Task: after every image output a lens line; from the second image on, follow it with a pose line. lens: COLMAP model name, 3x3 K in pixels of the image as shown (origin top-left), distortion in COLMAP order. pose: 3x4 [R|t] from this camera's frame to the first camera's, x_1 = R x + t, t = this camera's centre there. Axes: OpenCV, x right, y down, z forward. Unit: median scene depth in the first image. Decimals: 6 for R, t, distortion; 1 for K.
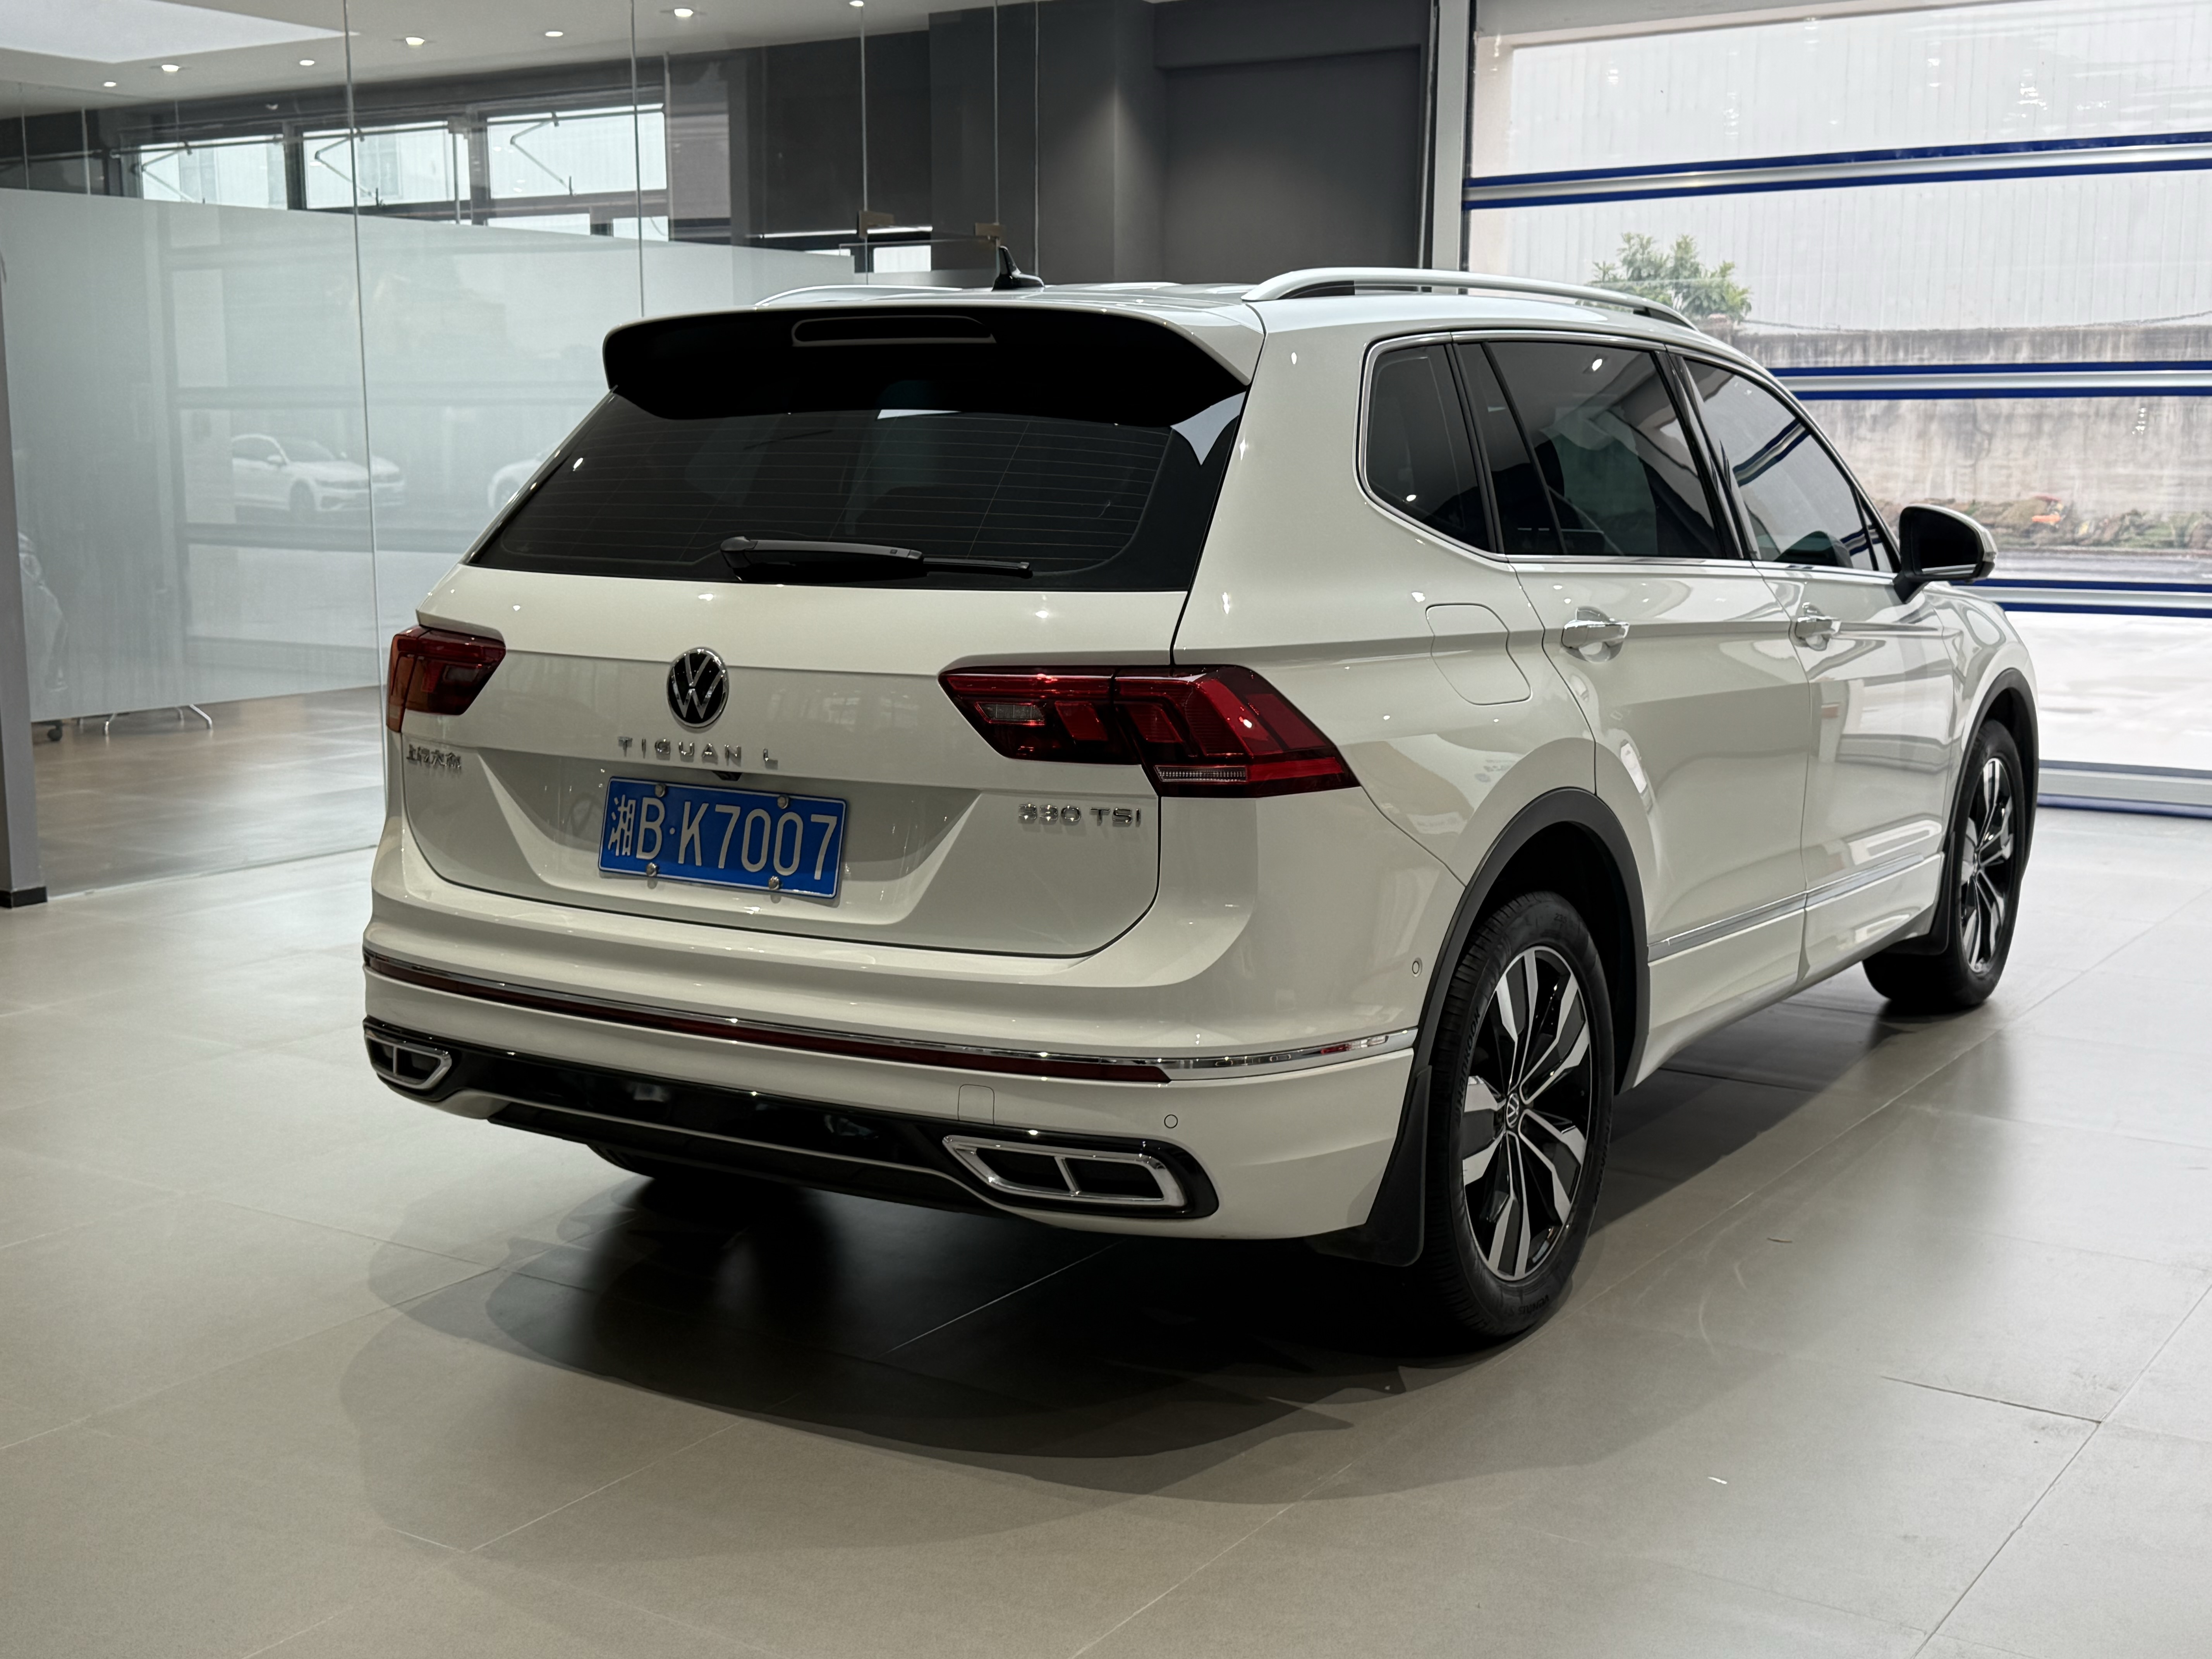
lens RADIAL K [[2617.4, 0, 1106.0], [0, 2617.4, 829.5], [0, 0, 1]] dist [0.197394, -0.455939]
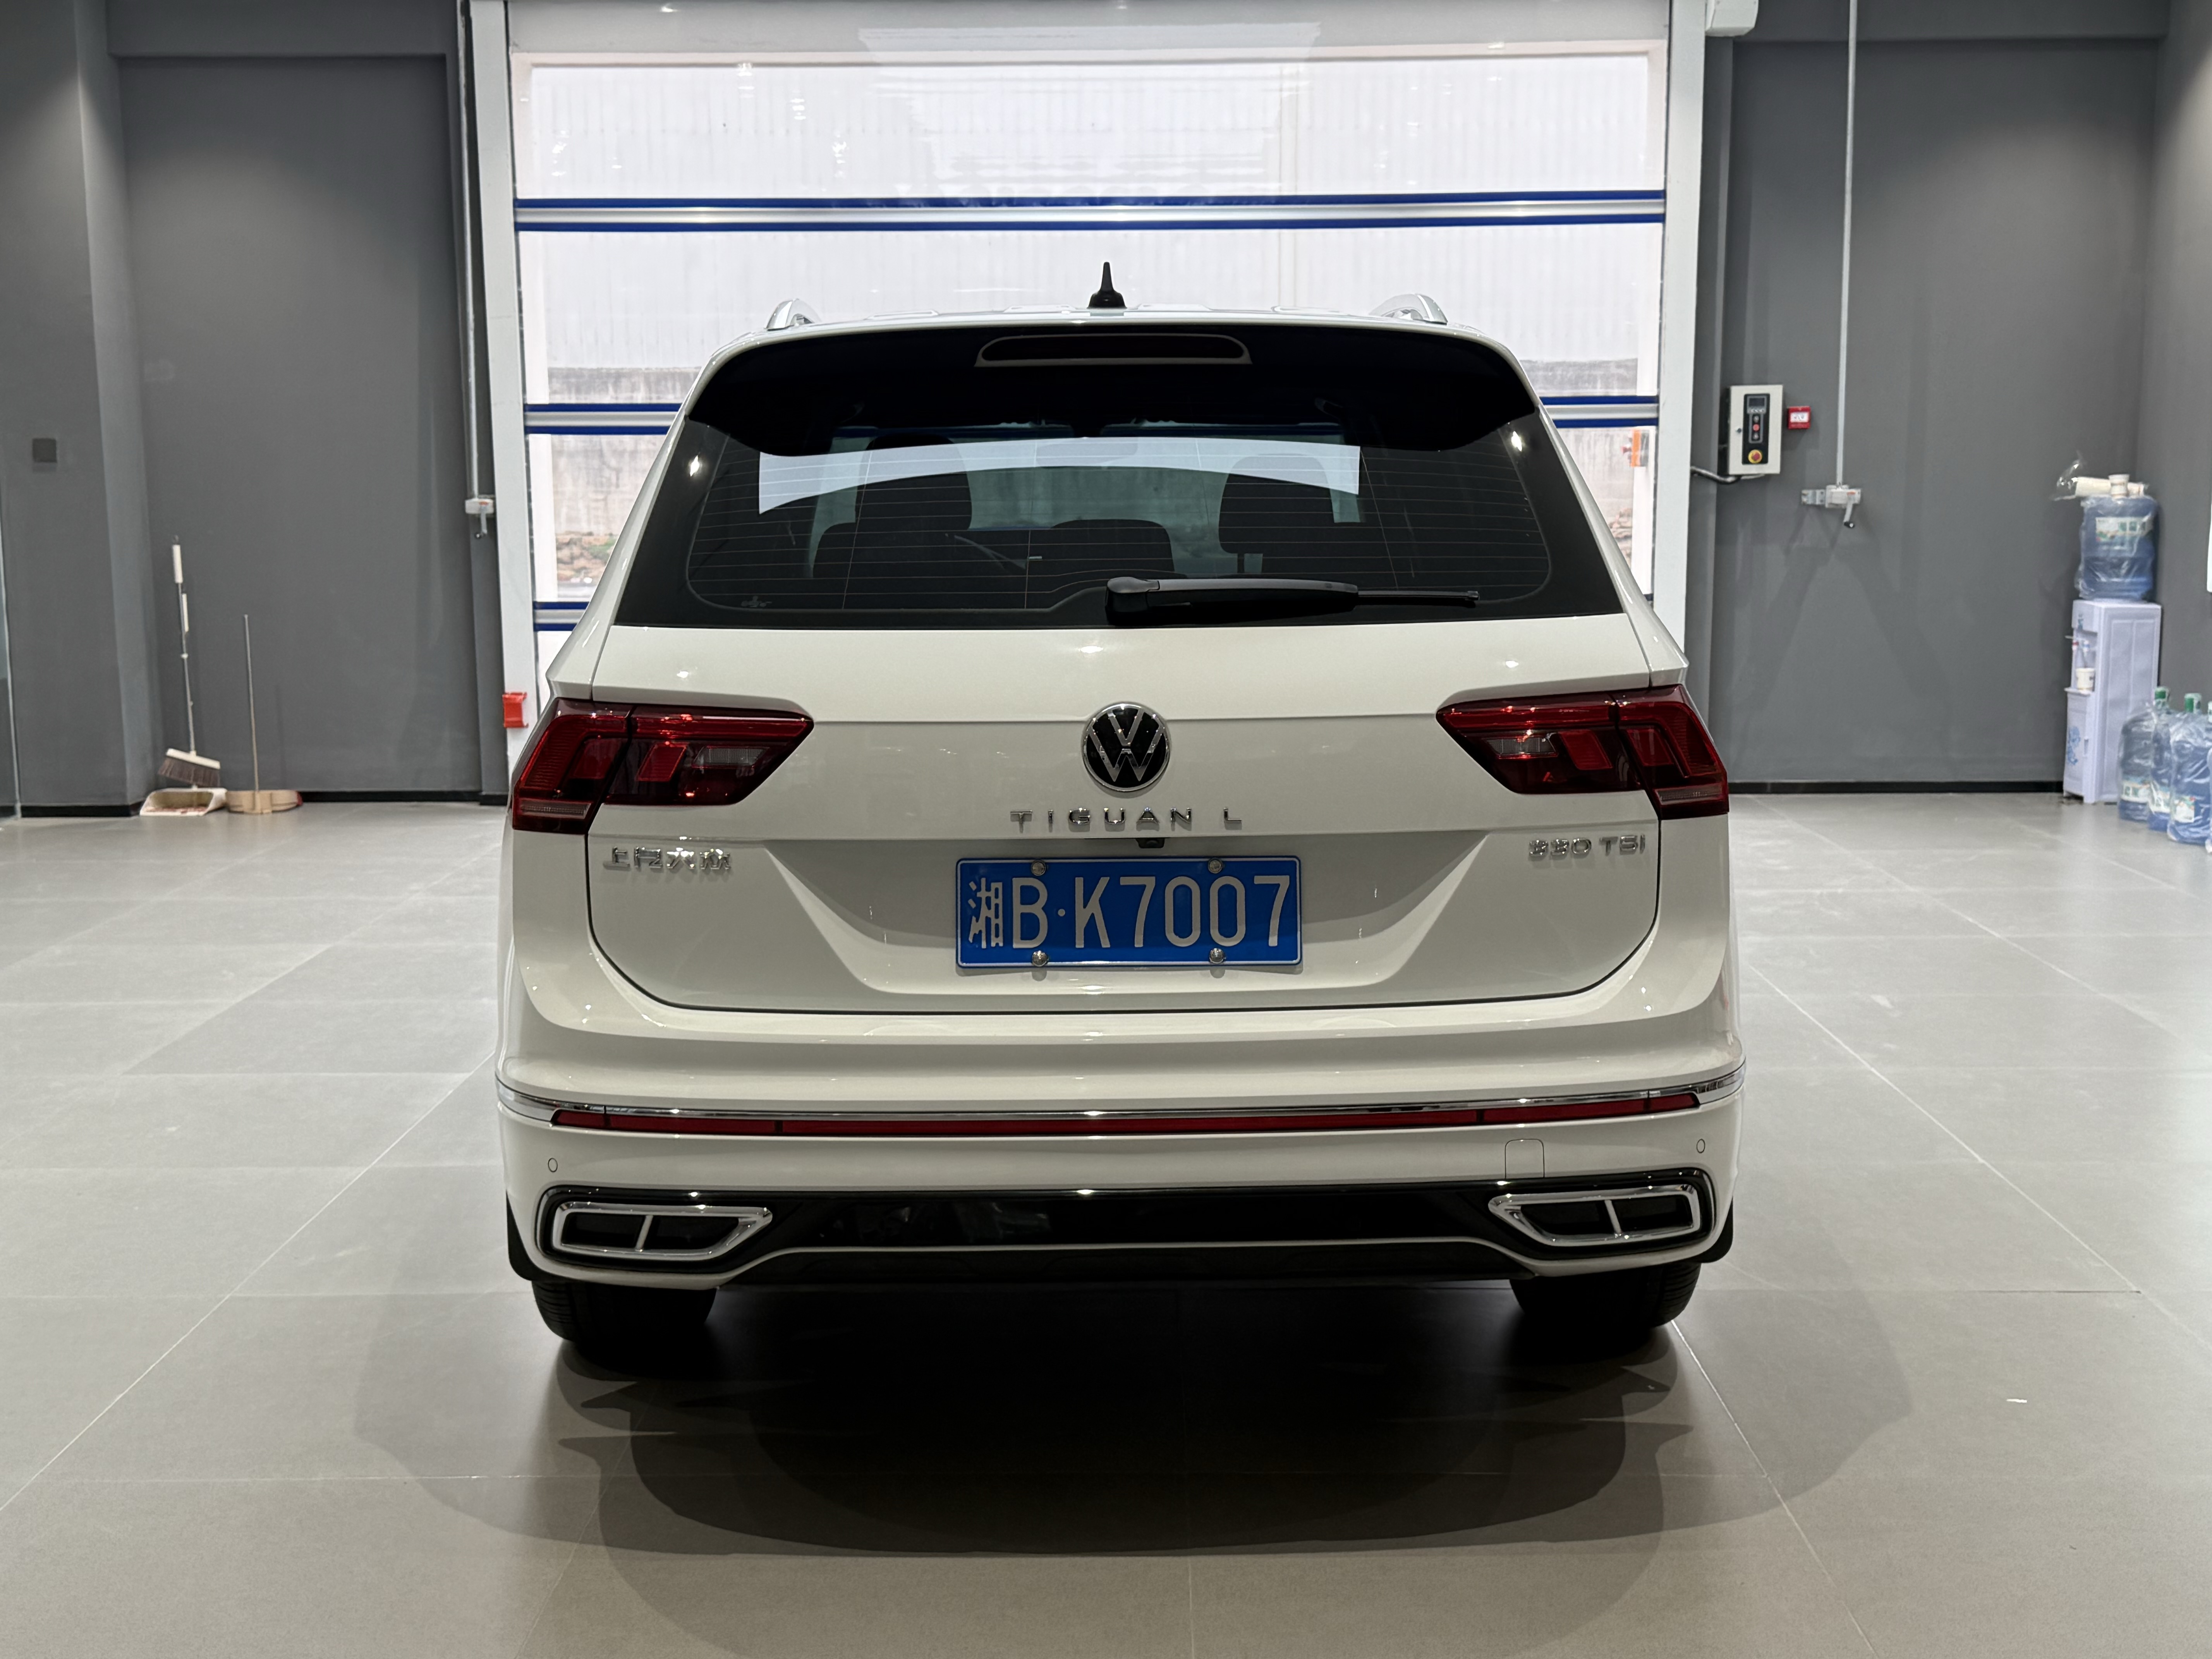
lens RADIAL K [[2617.4, 0, 1106.0], [0, 2617.4, 829.5], [0, 0, 1]] dist [0.197394, -0.455939]
pose [[0.837734, -0.084468, 0.539507, -0.637642], [0.091542, 0.995706, 0.013748, -0.038667], [-0.538352, 0.037870, 0.841869, 0.254850]]
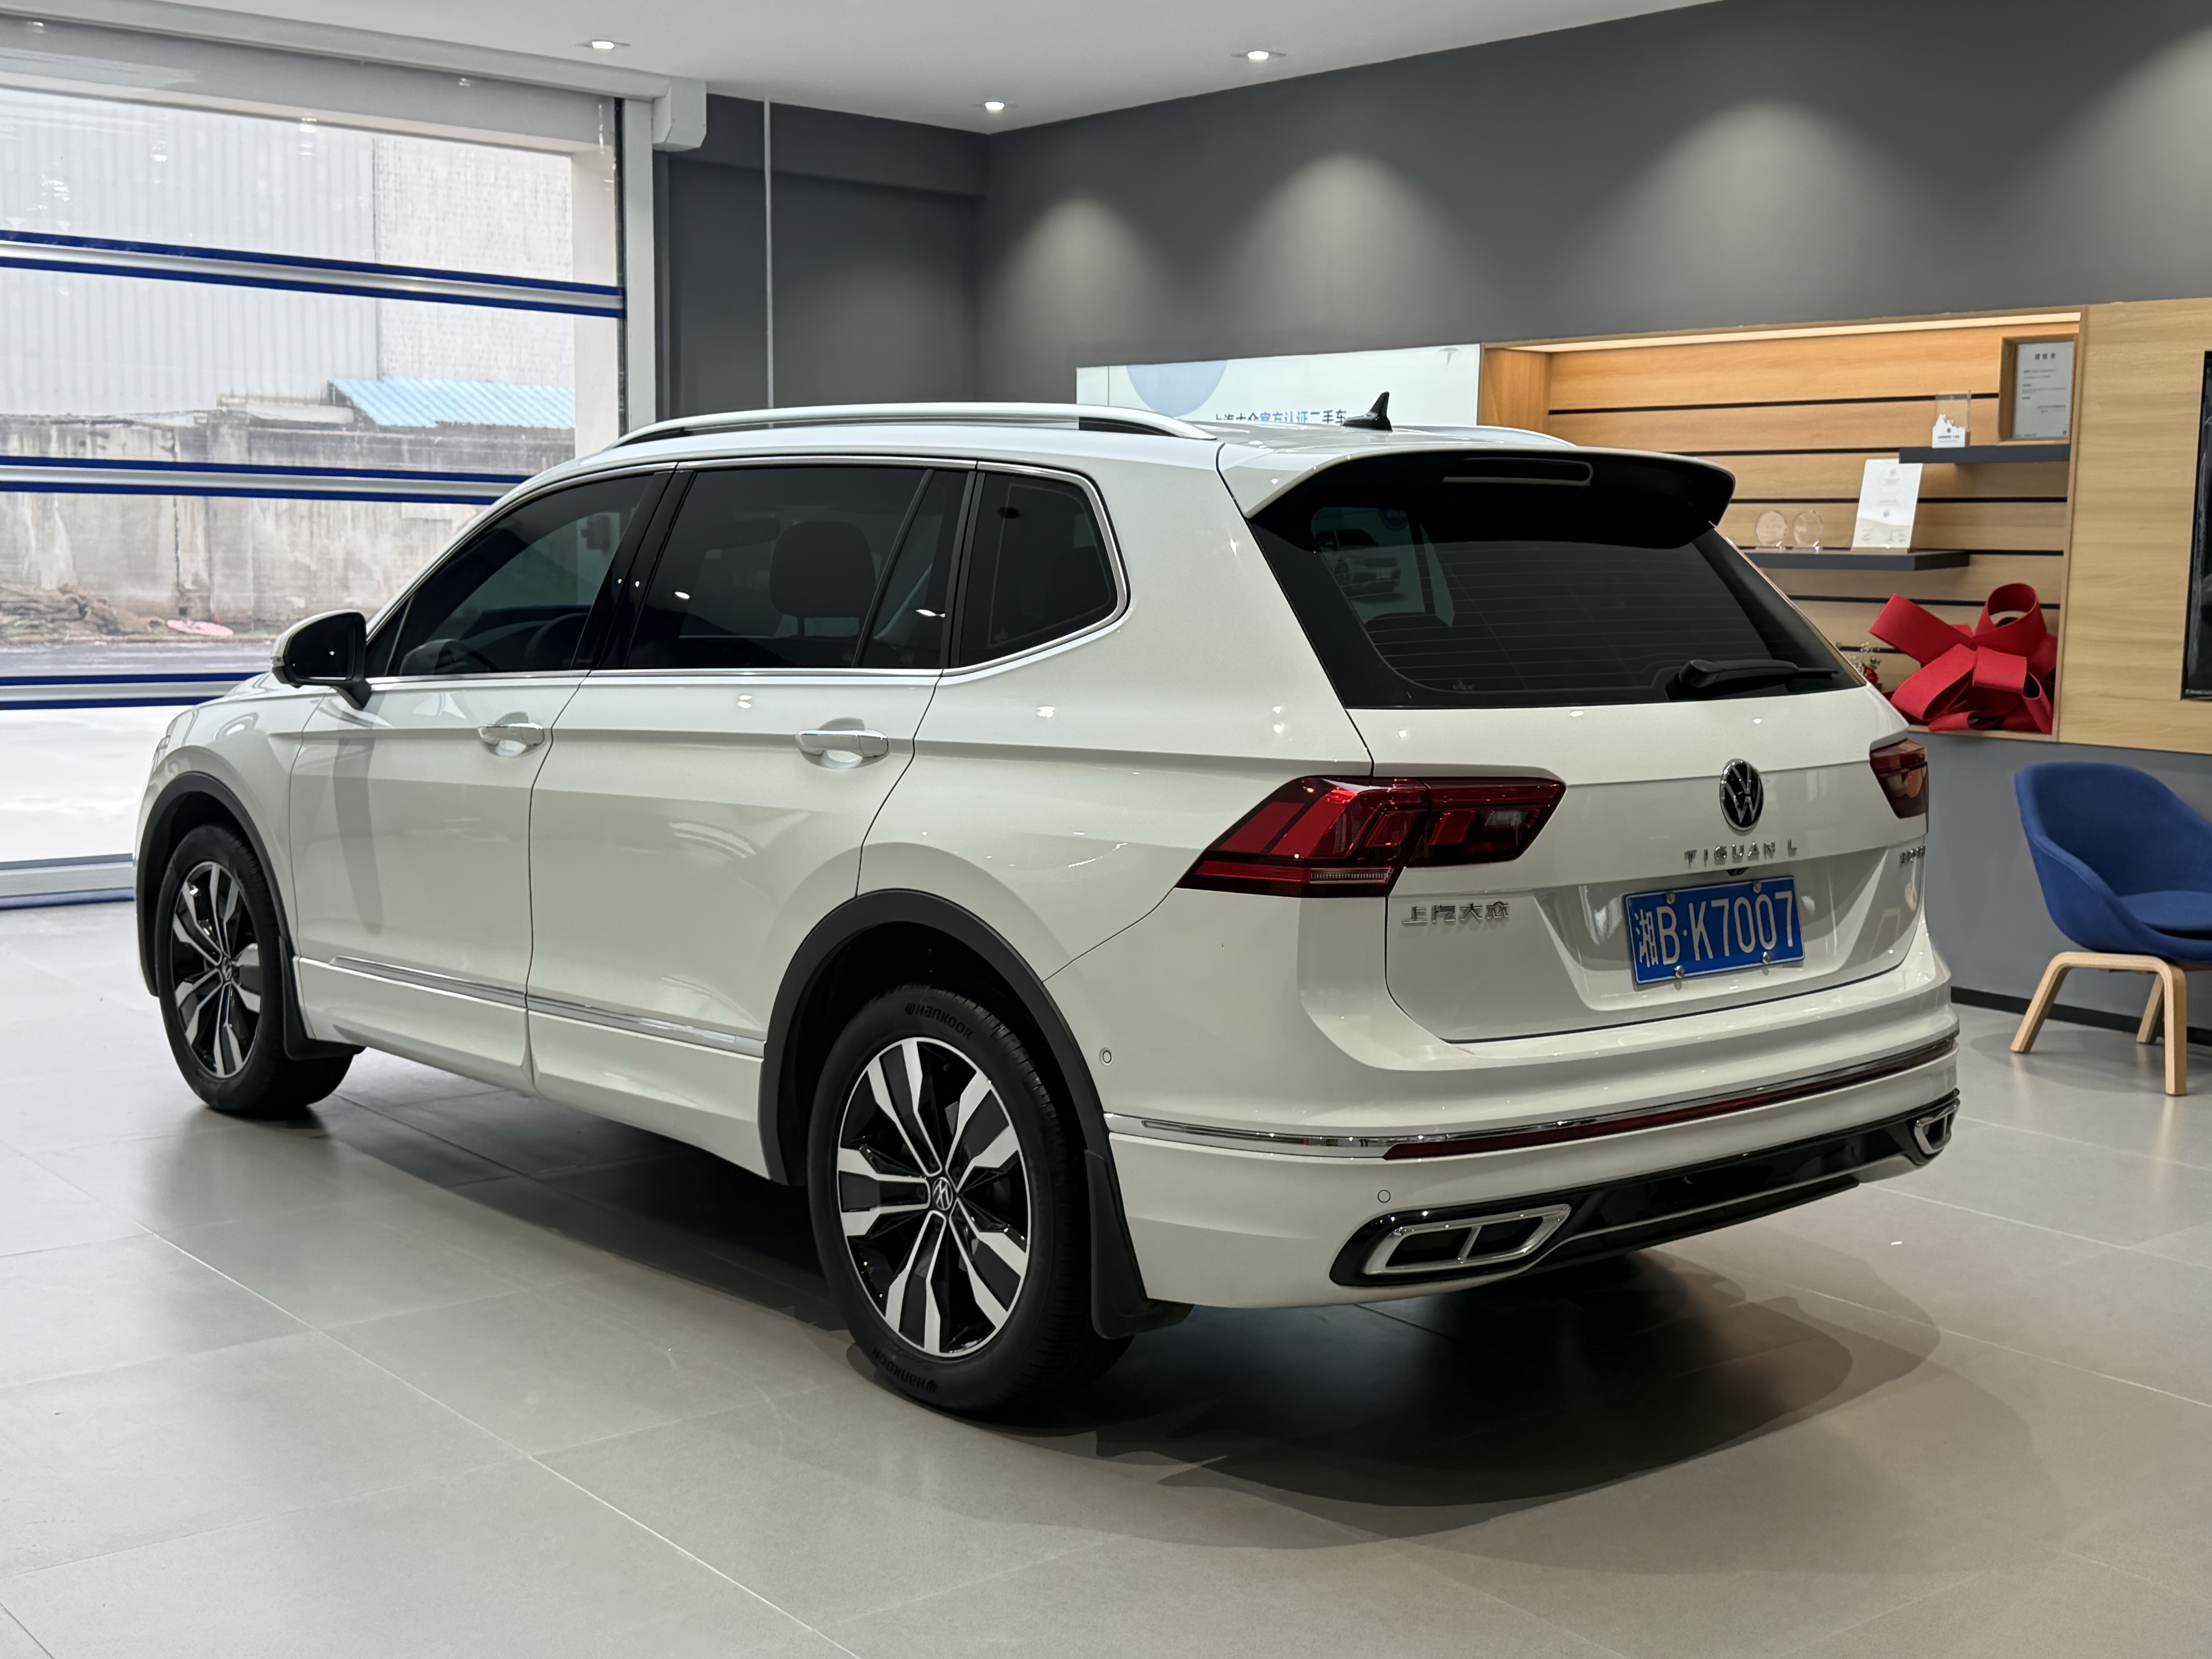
lens RADIAL K [[2687.1, 0, 1050.1], [0, 2687.1, 767.6], [0, 0, 1]] dist [0.017272, 0.005179]
pose [[0.306264, -0.082543, 0.948361, -1.314002], [0.129848, 0.990545, 0.044282, -0.152558], [-0.943049, 0.109581, 0.314087, 0.909505]]
